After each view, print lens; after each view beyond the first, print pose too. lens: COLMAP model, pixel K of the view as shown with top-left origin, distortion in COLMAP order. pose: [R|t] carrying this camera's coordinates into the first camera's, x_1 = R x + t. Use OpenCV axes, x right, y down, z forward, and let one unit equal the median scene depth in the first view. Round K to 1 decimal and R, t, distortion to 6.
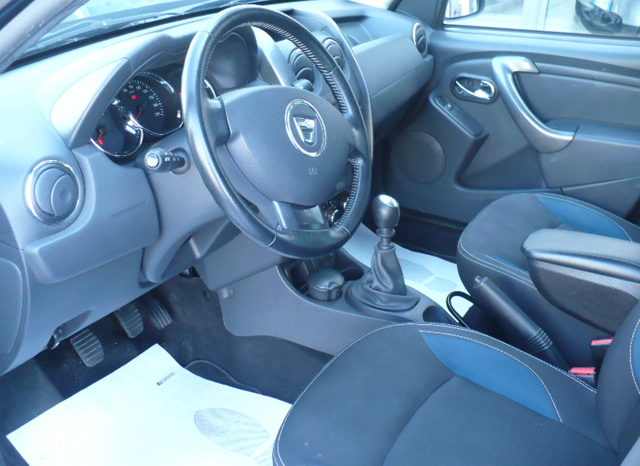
lens RADIAL K [[730.4, 0, 320.0], [0, 730.4, 233.0], [0, 0, 1]] dist [-0.266117, 0.401171]
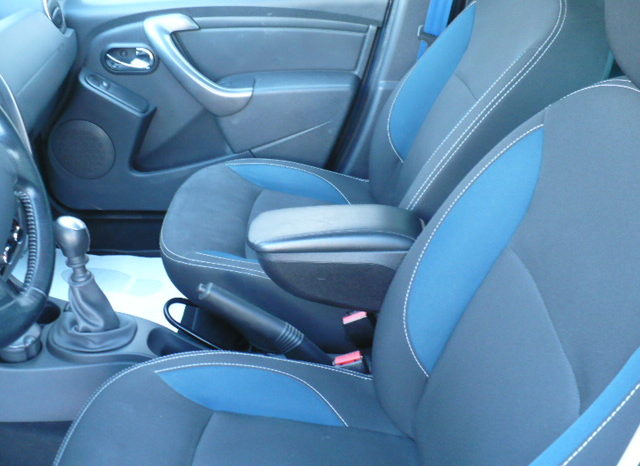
lens RADIAL K [[730.4, 0, 320.0], [0, 730.4, 233.0], [0, 0, 1]] dist [-0.266117, 0.401171]
pose [[0.867814, -0.251258, 0.428682, -0.005173], [0.224859, 0.967920, 0.112115, -0.045626], [-0.443099, -0.000902, 0.896472, 0.138395]]
